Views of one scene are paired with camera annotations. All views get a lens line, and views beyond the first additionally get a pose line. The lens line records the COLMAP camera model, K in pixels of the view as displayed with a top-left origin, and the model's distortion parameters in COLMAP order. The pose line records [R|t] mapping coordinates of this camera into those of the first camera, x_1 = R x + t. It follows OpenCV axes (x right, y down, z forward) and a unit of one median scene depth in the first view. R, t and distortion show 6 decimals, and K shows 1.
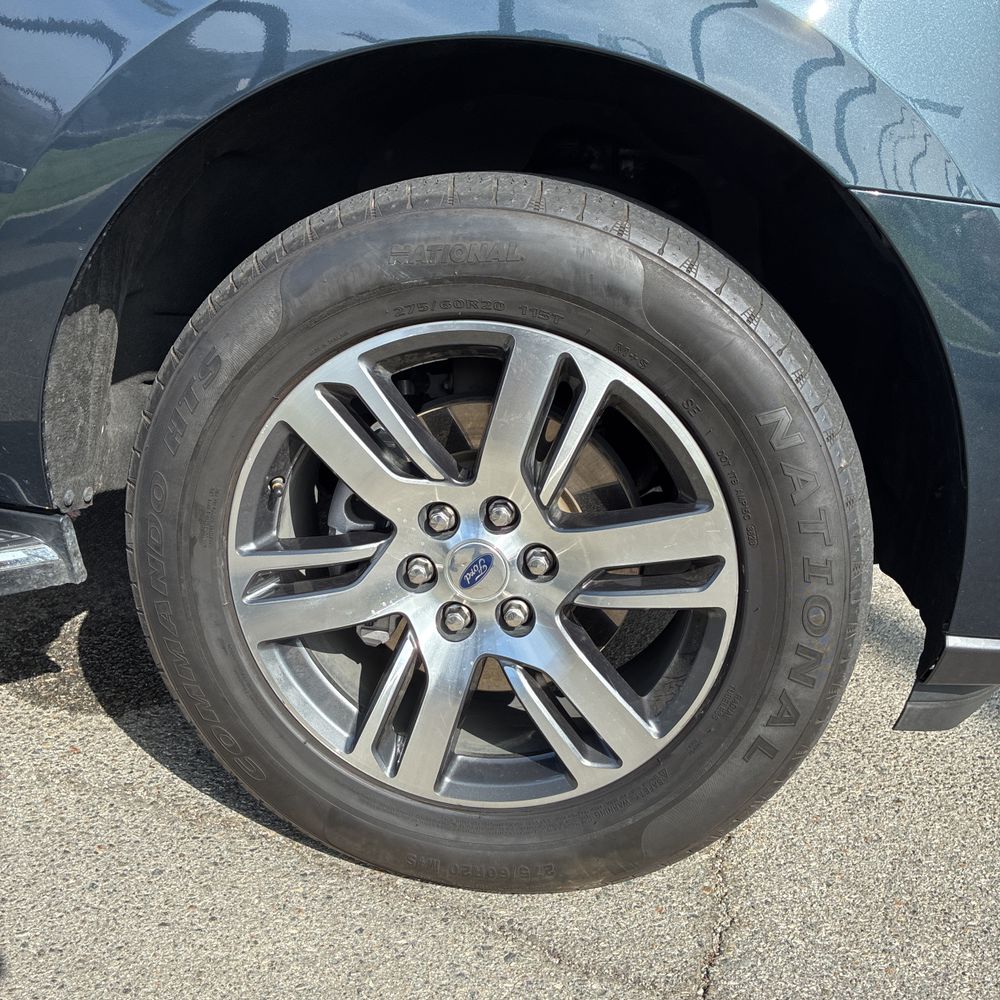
lens RADIAL K [[1012.5, 0, 481.5], [0, 1012.5, 499.5], [0, 0, 1]] dist [0.067469, -0.174937]
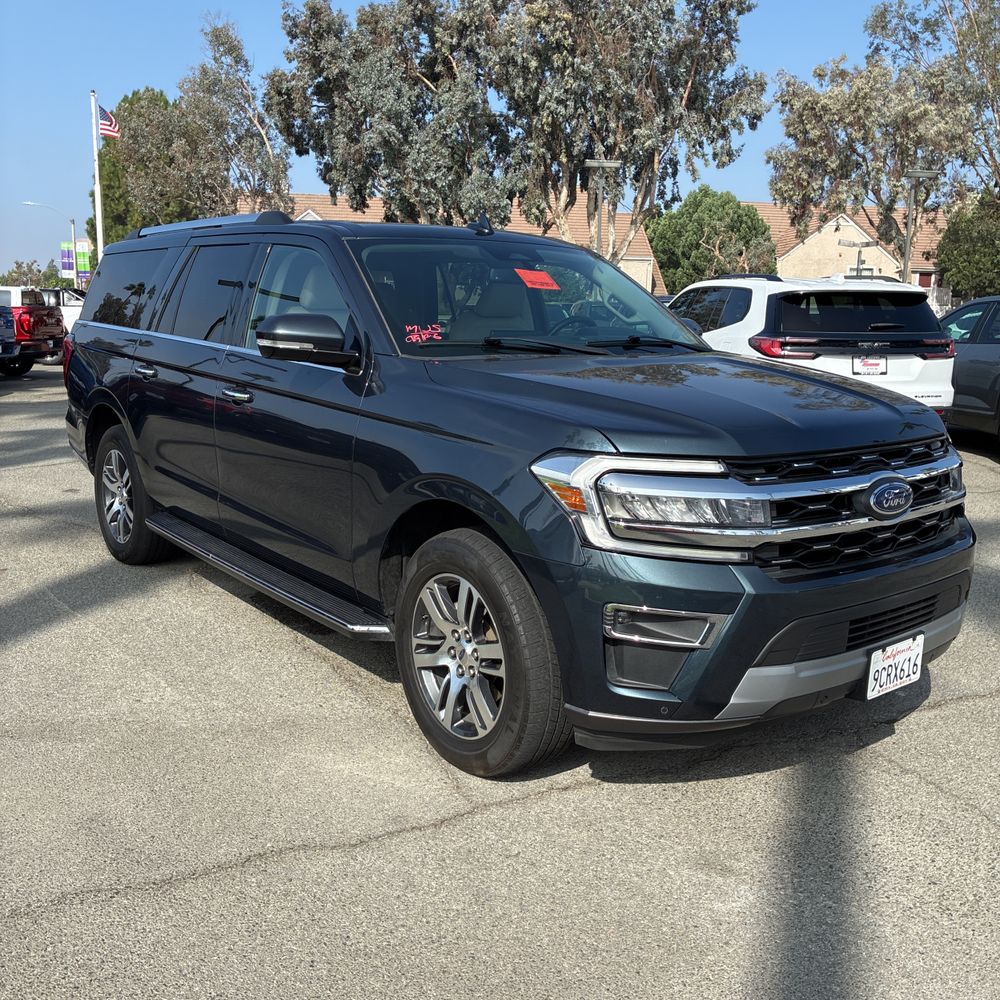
lens RADIAL K [[1000.2, 0, 496.5], [0, 1000.2, 492.7], [0, 0, 1]] dist [0.020195, -0.005615]
pose [[0.726064, 0.053196, -0.685567, 2.107281], [-0.165579, 0.981192, -0.099225, -0.124369], [0.667394, 0.185559, 0.721216, -1.191050]]
